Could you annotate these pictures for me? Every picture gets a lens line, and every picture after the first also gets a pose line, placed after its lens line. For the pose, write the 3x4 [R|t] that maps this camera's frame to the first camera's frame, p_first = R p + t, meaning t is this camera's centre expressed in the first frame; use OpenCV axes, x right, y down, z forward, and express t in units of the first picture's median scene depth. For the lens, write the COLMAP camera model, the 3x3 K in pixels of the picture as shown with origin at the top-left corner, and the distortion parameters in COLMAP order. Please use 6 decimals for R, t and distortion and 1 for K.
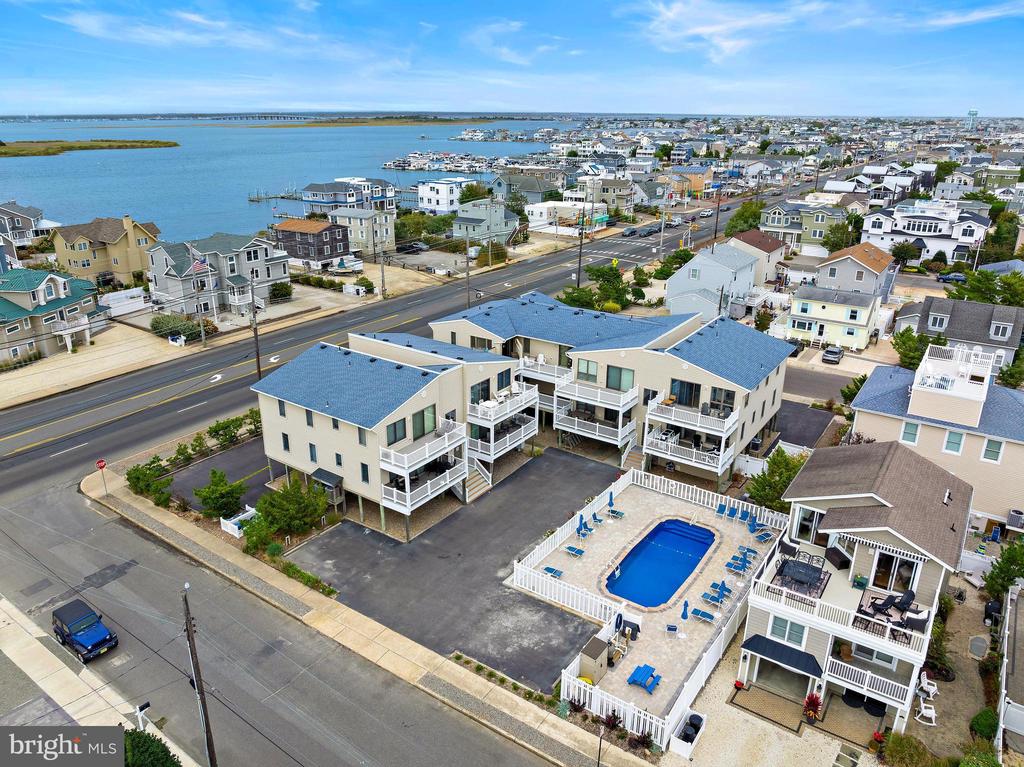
lens RADIAL K [[713.6, 0, 512.0], [0, 713.6, 383.5], [0, 0, 1]] dist [-0.055206, -0.002034]
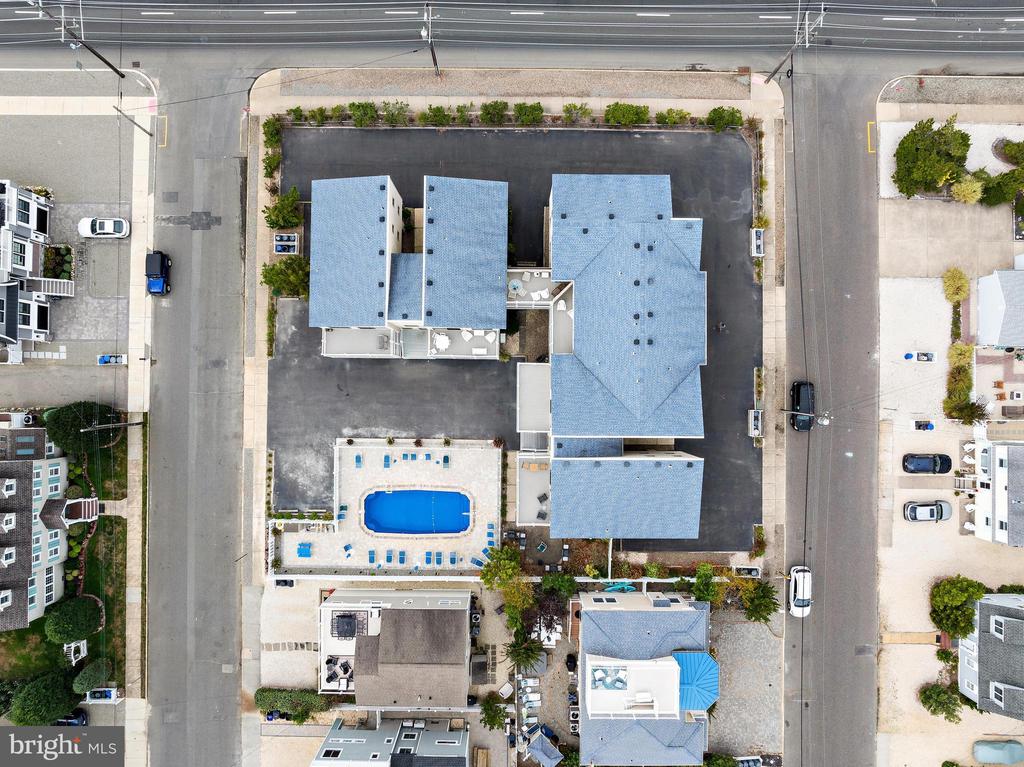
lens RADIAL K [[713.6, 0, 512.0], [0, 713.6, 383.5], [0, 0, 1]] dist [-0.055206, -0.002034]
pose [[0.568770, 0.822470, -0.006550, 0.110866], [-0.290682, 0.208456, 0.933836, -1.233083], [0.769418, -0.529234, 0.357641, 0.739346]]
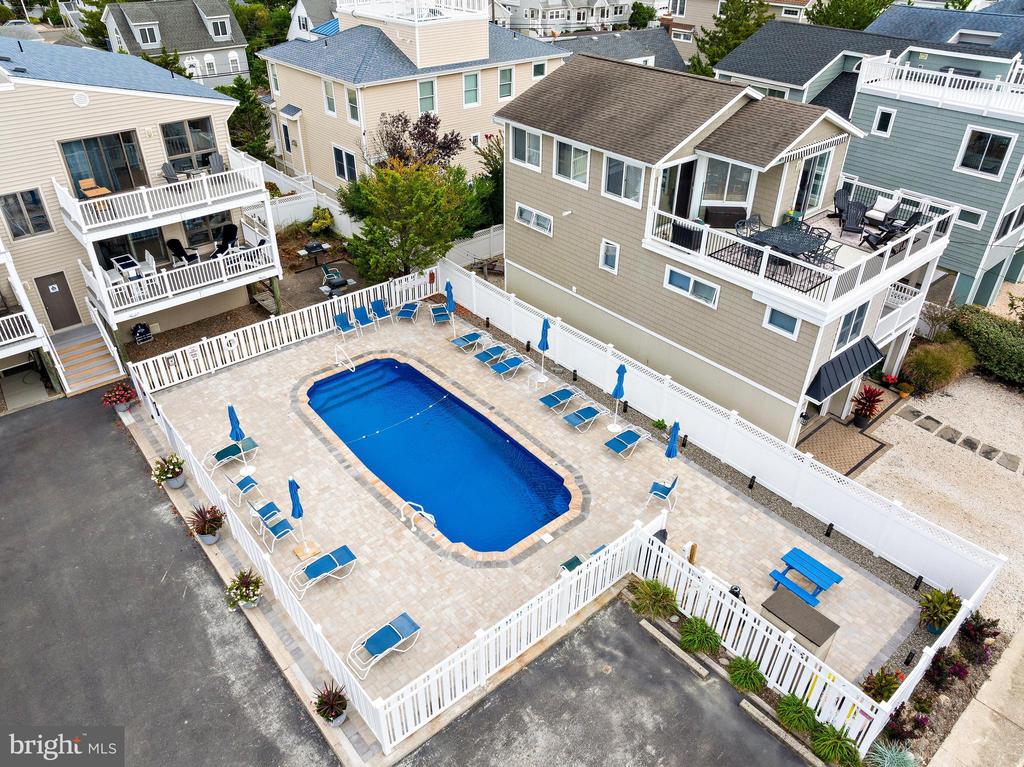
lens RADIAL K [[713.6, 0, 512.0], [0, 713.6, 383.5], [0, 0, 1]] dist [-0.055206, -0.002034]
pose [[0.250060, -0.540983, 0.802999, -0.134797], [0.329122, 0.827455, 0.454969, 0.015156], [-0.910576, 0.150515, 0.384963, 0.734785]]
